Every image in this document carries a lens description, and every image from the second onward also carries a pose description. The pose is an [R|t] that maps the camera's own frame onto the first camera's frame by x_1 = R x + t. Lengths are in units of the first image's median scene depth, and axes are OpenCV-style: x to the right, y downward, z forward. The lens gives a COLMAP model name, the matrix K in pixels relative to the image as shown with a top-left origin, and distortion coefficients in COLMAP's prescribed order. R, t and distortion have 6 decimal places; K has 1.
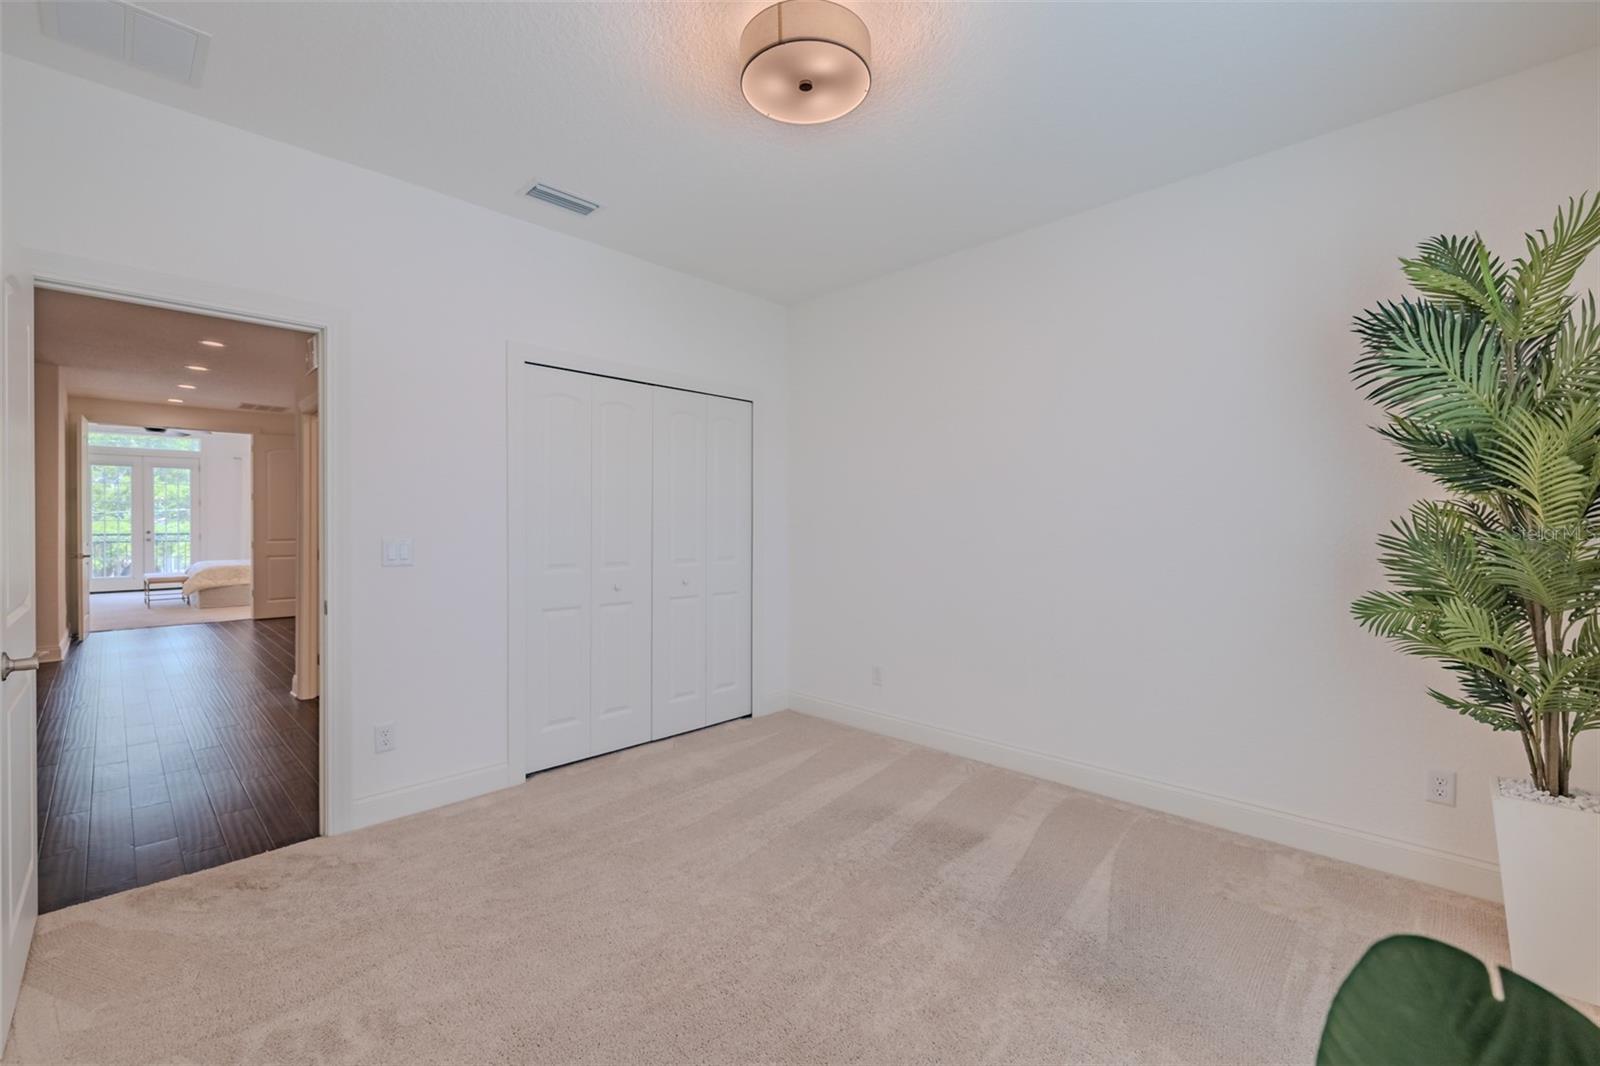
lens RADIAL K [[675.8, 0, 800.1], [0, 675.8, 526.1], [0, 0, 1]] dist [0.000775, -0.000638]
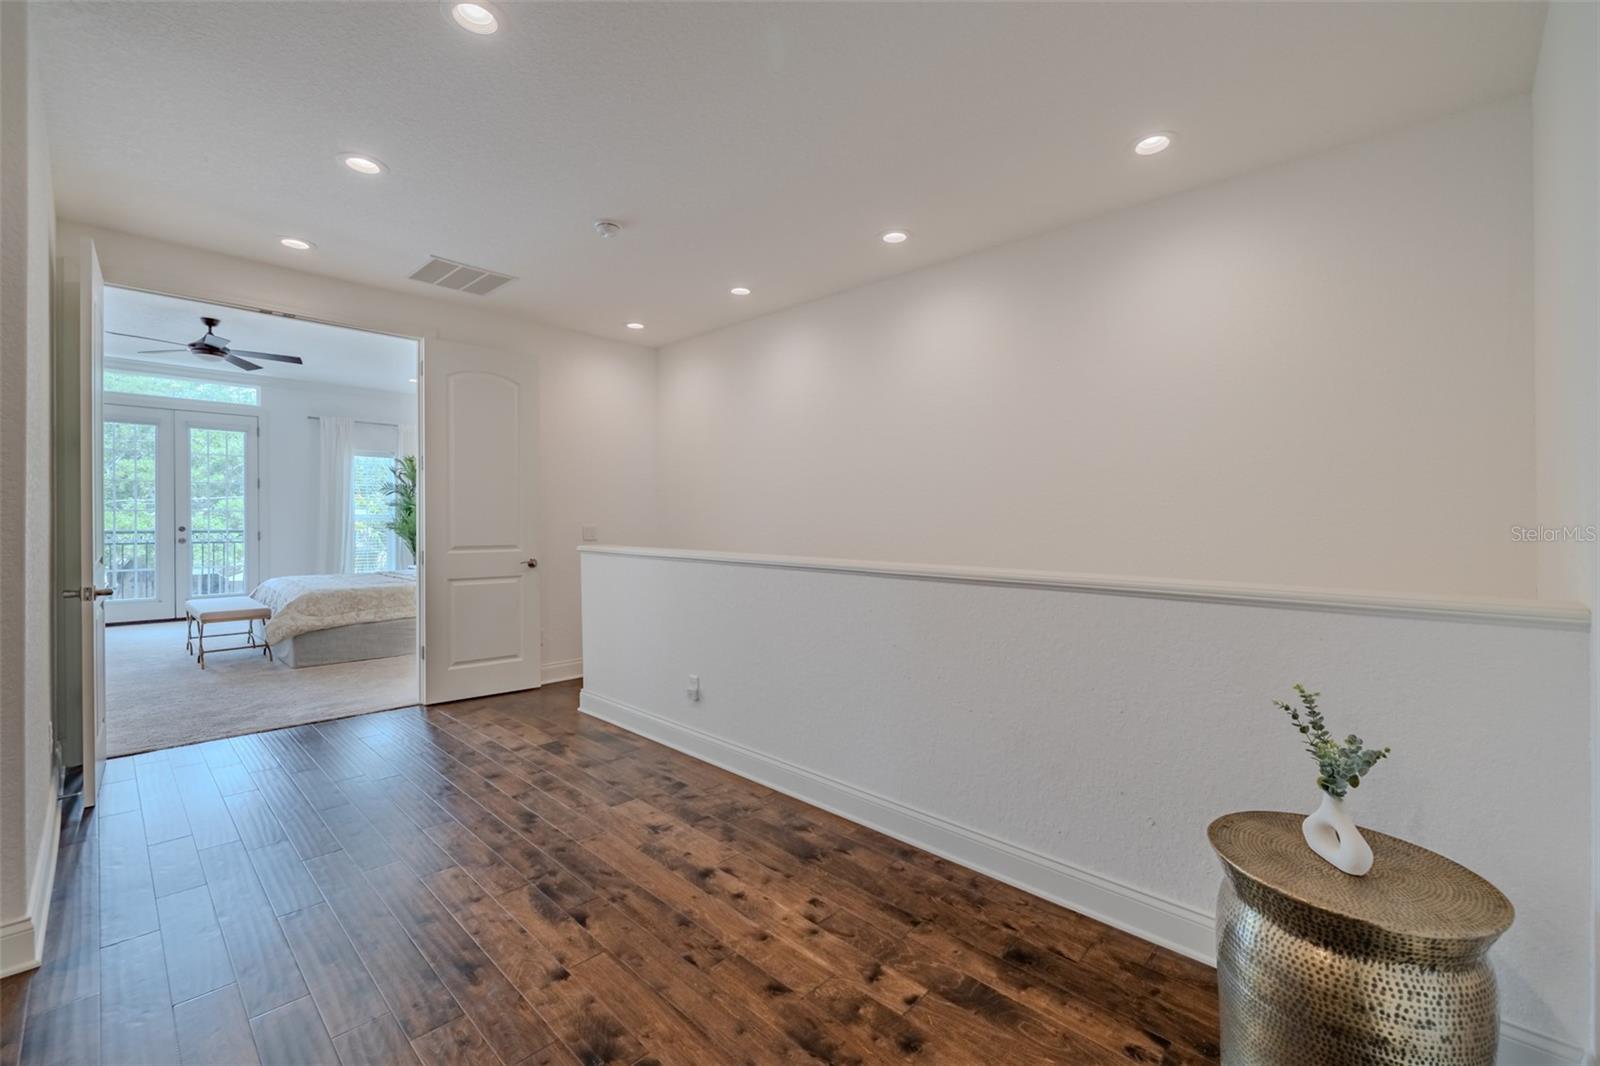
lens RADIAL K [[678.2, 0, 800.8], [0, 678.2, 521.0], [0, 0, 1]] dist [0.000986, -0.000029]
pose [[0.999965, 0.002653, 0.007902, -0.527569], [-0.002656, 0.999996, 0.000340, -0.000209], [-0.007901, -0.000361, 0.999969, 0.485199]]
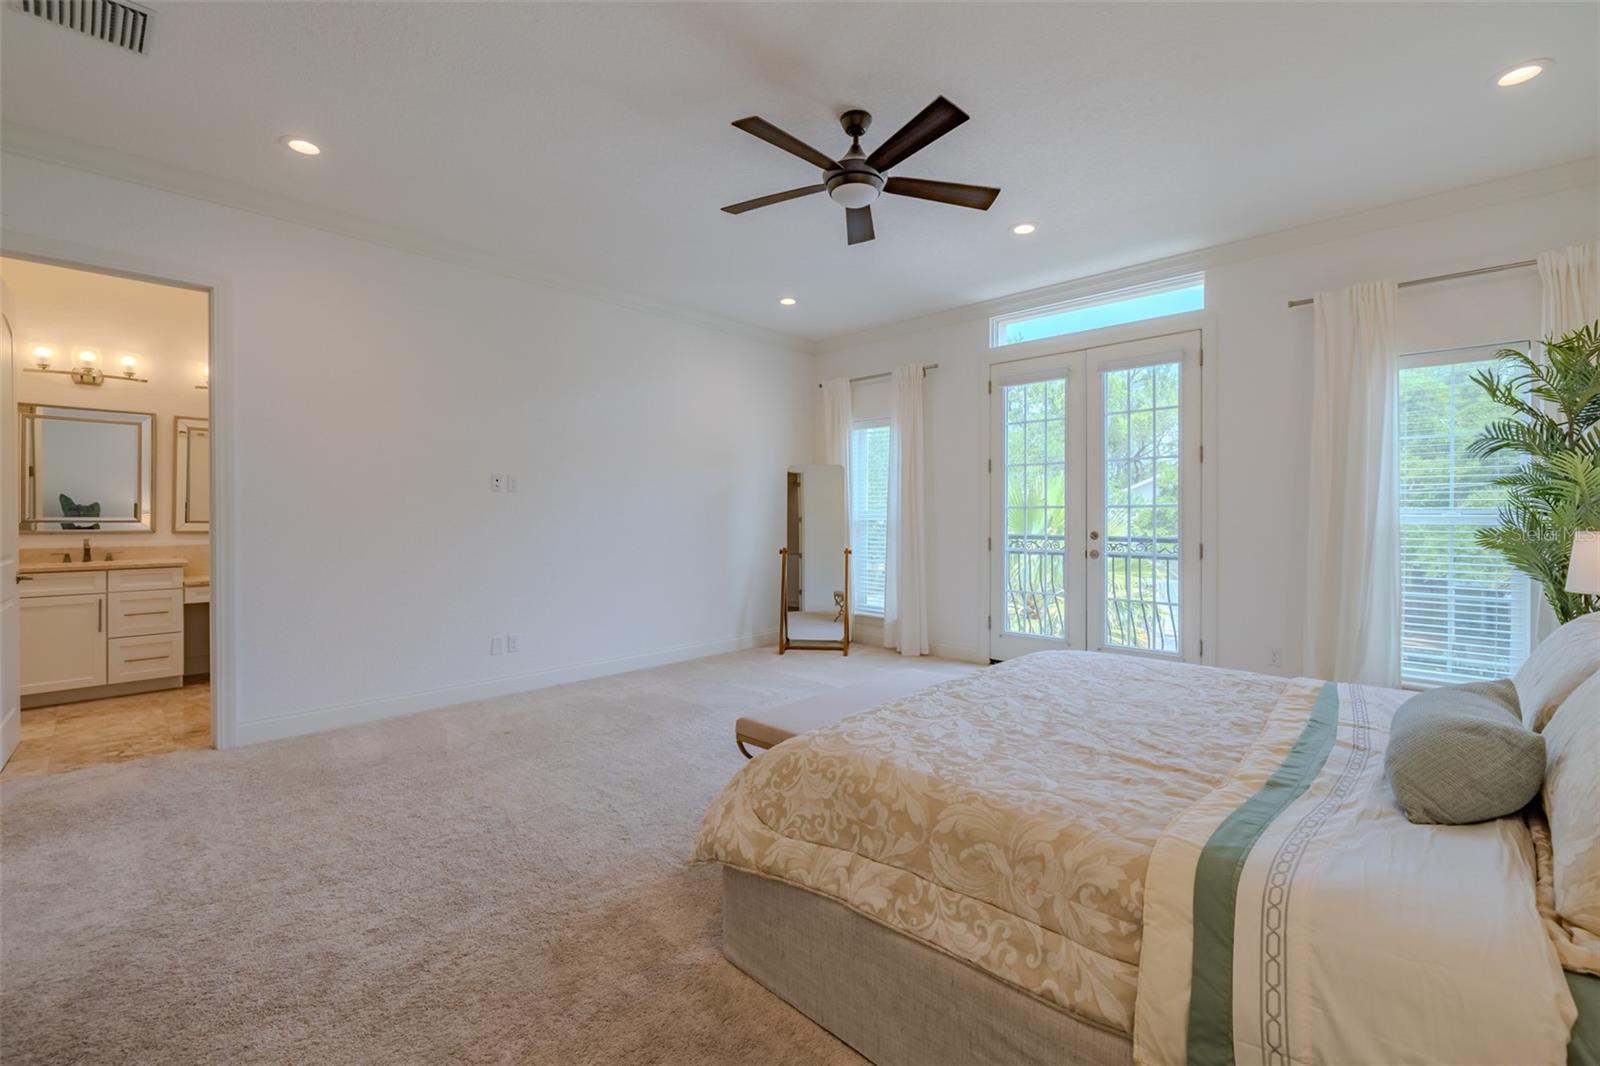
lens RADIAL K [[693.7, 0, 804.3], [0, 693.7, 515.8], [0, 0, 1]] dist [0.000115, -0.000250]
pose [[0.014458, 0.000048, -0.999895, -0.764172], [-0.004530, 0.999990, -0.000018, -0.002375], [0.999885, 0.004530, 0.014458, 1.133636]]
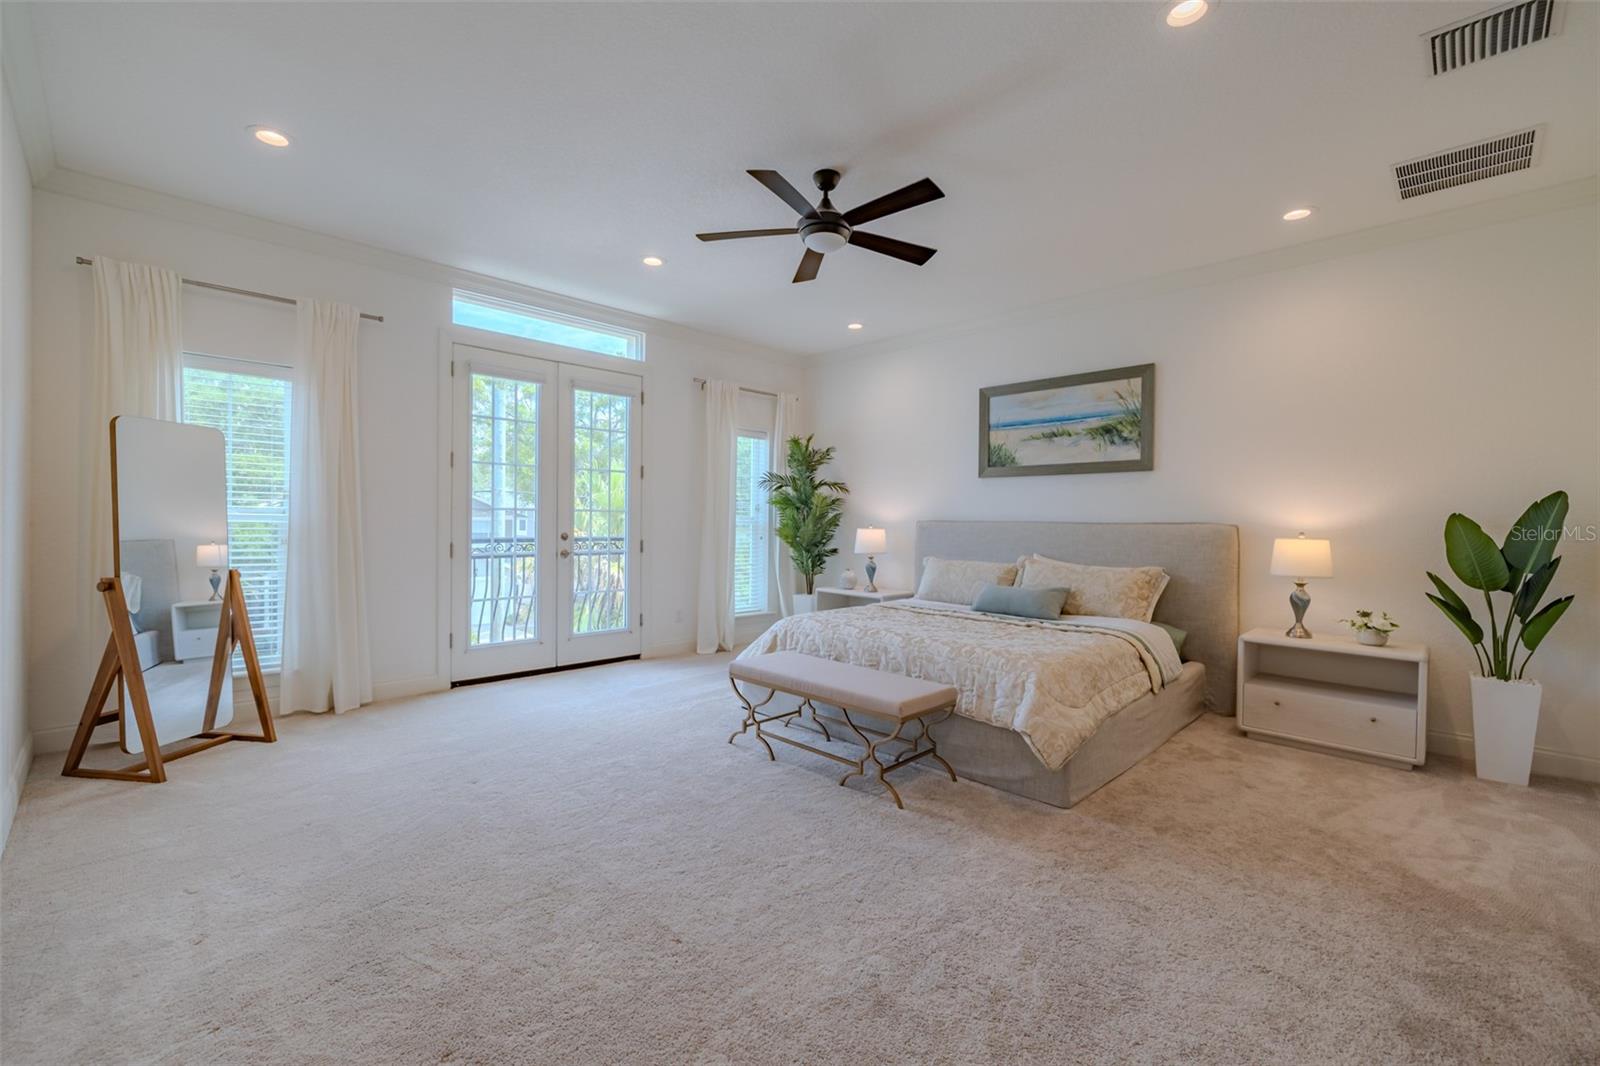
lens RADIAL K [[675.8, 0, 800.1], [0, 675.8, 526.1], [0, 0, 1]] dist [0.000775, -0.000638]
pose [[0.999932, 0.011603, -0.000902, -1.120093], [-0.011599, 0.999923, 0.004449, -0.001884], [0.000954, -0.004438, 0.999990, 0.776964]]
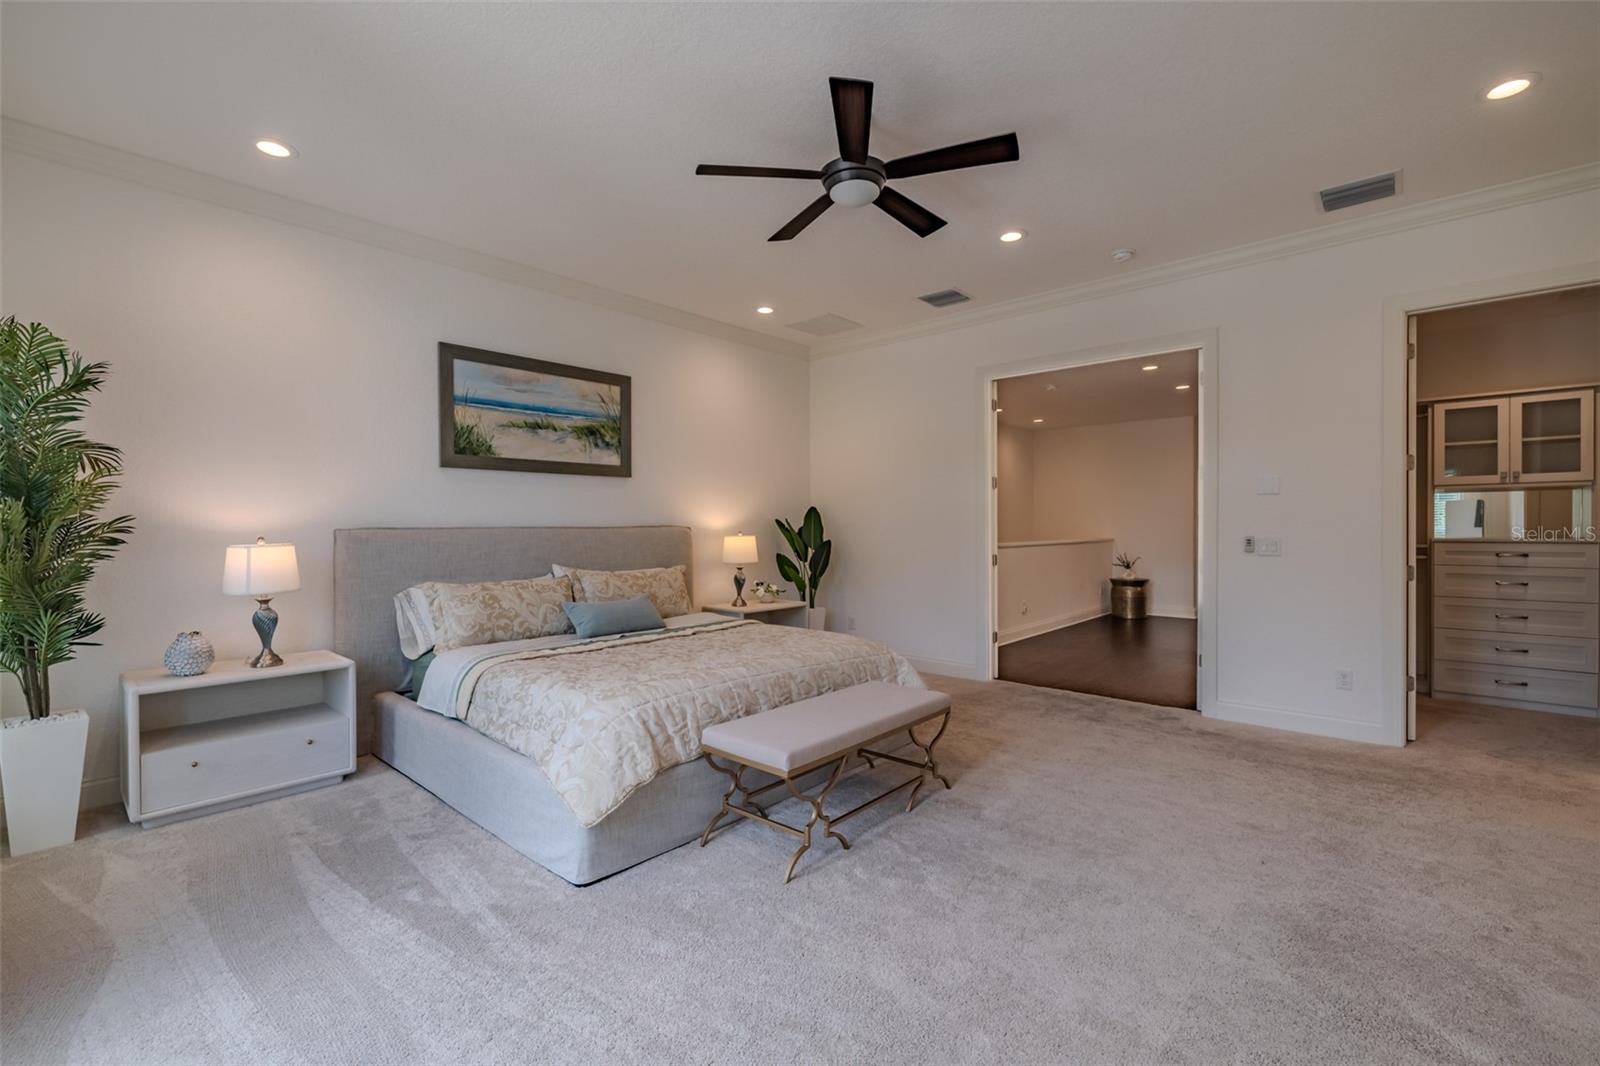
lens RADIAL K [[668.7, 0, 801.1], [0, 668.7, 532.4], [0, 0, 1]] dist [-0.000246, -0.000376]
pose [[-0.058988, -0.002878, 0.998255, -1.417429], [0.023853, 0.999706, 0.004291, 0.000506], [-0.997974, 0.024065, -0.058902, 1.213121]]
